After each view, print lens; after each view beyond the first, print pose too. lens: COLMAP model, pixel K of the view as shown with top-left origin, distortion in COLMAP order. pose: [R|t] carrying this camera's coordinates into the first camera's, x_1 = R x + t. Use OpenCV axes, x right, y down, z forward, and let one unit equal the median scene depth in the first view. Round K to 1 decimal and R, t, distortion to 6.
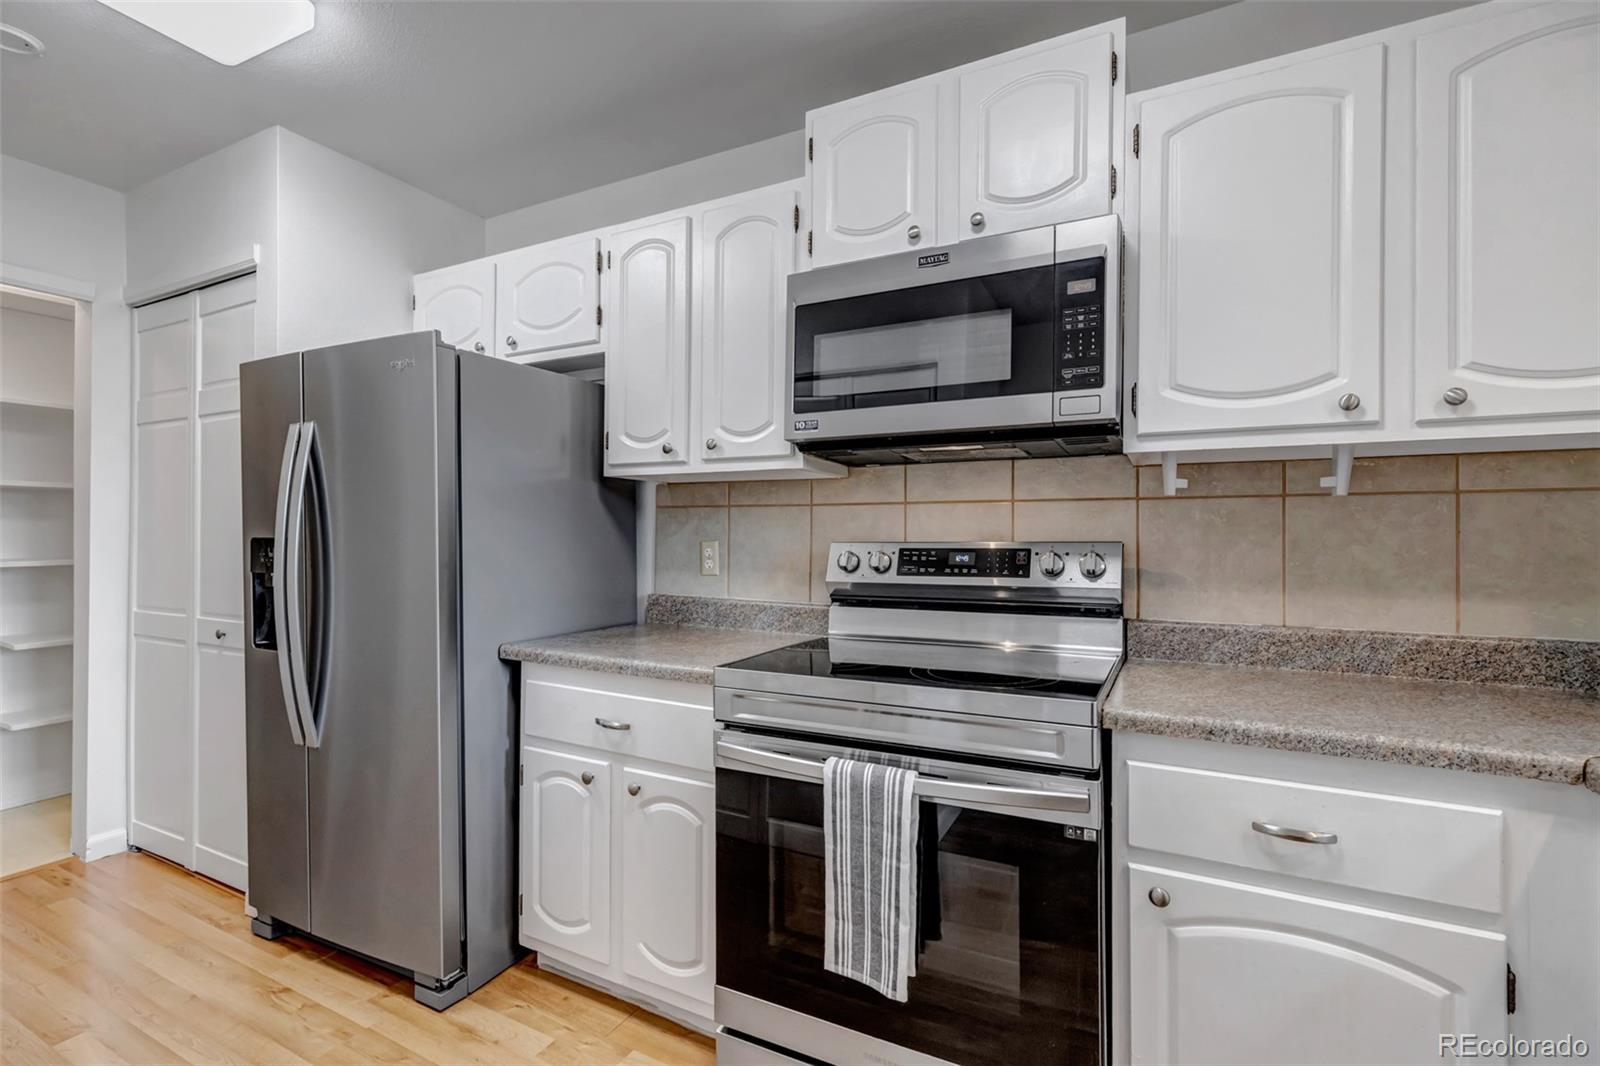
lens RADIAL K [[729.3, 0, 800.0], [0, 729.3, 533.0], [0, 0, 1]] dist [0.001821, 0.000028]
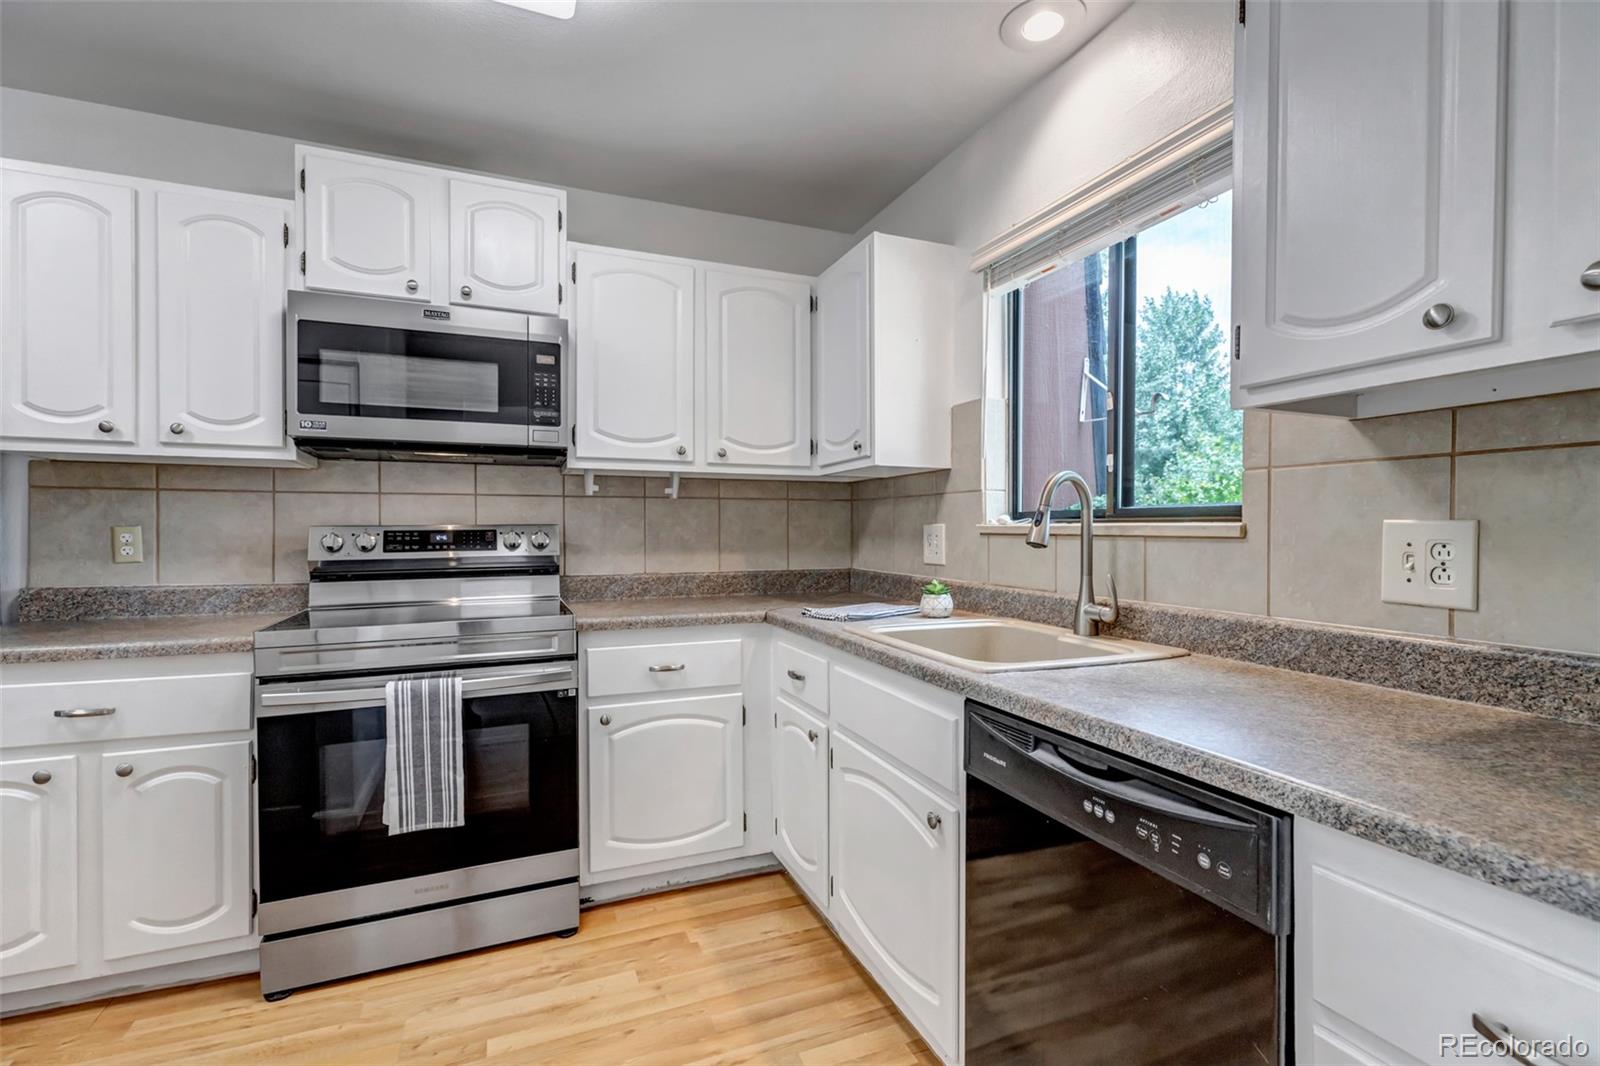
lens RADIAL K [[729.3, 0, 800.0], [0, 729.3, 533.0], [0, 0, 1]] dist [0.001821, 0.000028]
pose [[0.634868, -0.008264, 0.772577, -0.418310], [-0.000759, 0.999936, 0.011320, 0.012323], [-0.772621, -0.007773, 0.634821, -0.361014]]
